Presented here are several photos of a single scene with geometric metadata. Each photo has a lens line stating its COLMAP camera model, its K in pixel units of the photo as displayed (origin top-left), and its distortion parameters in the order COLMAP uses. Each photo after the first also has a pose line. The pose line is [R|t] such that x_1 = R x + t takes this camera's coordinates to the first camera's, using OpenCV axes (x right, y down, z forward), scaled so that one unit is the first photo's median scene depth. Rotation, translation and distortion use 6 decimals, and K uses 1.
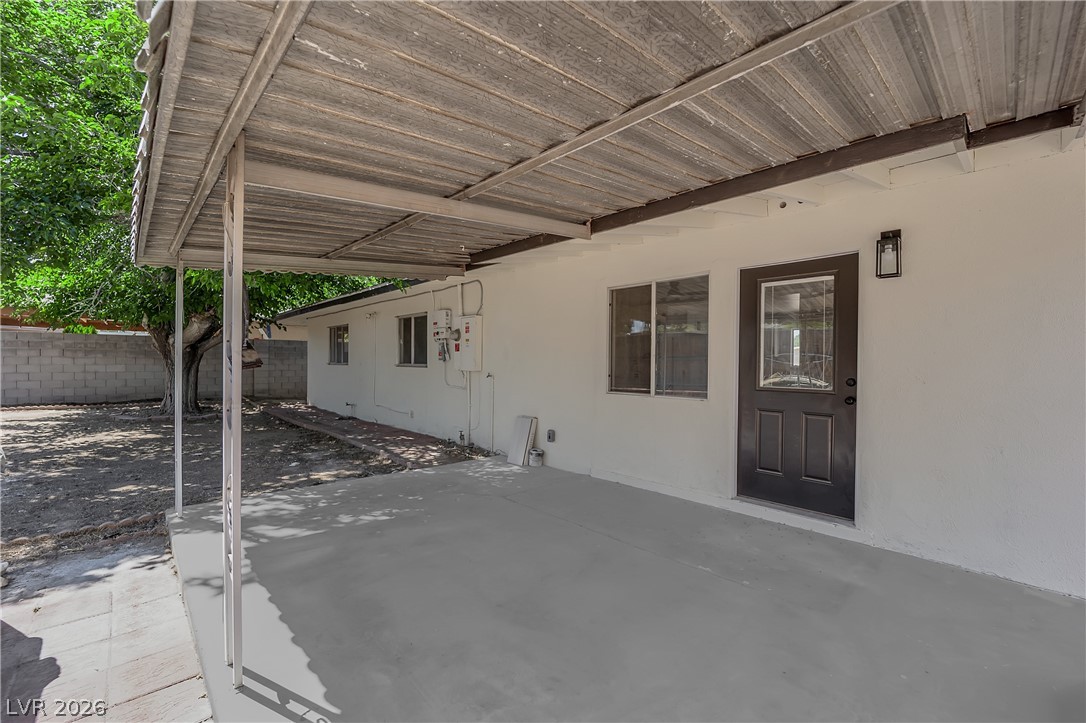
lens RADIAL K [[442.5, 0, 543.4], [0, 442.5, 366.6], [0, 0, 1]] dist [-0.020799, -0.000175]
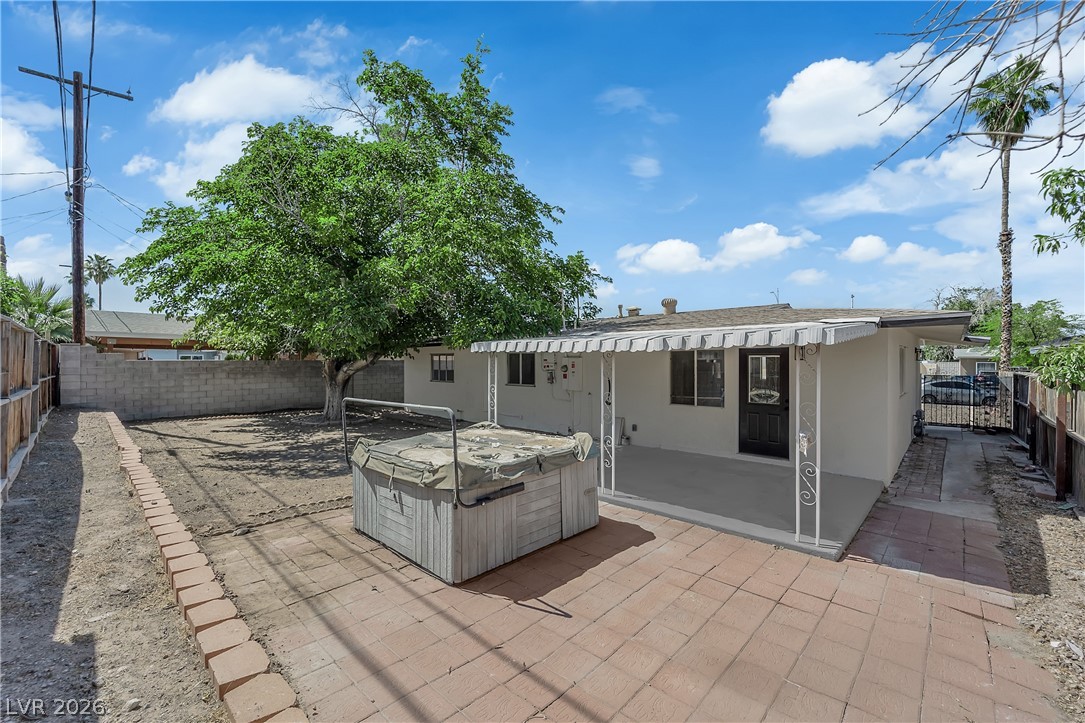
lens RADIAL K [[442.0, 0, 542.0], [0, 442.0, 363.9], [0, 0, 1]] dist [-0.020799, -0.000175]
pose [[0.998467, -0.010844, 0.054272, -0.322934], [0.011031, 0.999934, -0.003137, -0.074312], [-0.054234, 0.003731, 0.998521, -0.562585]]
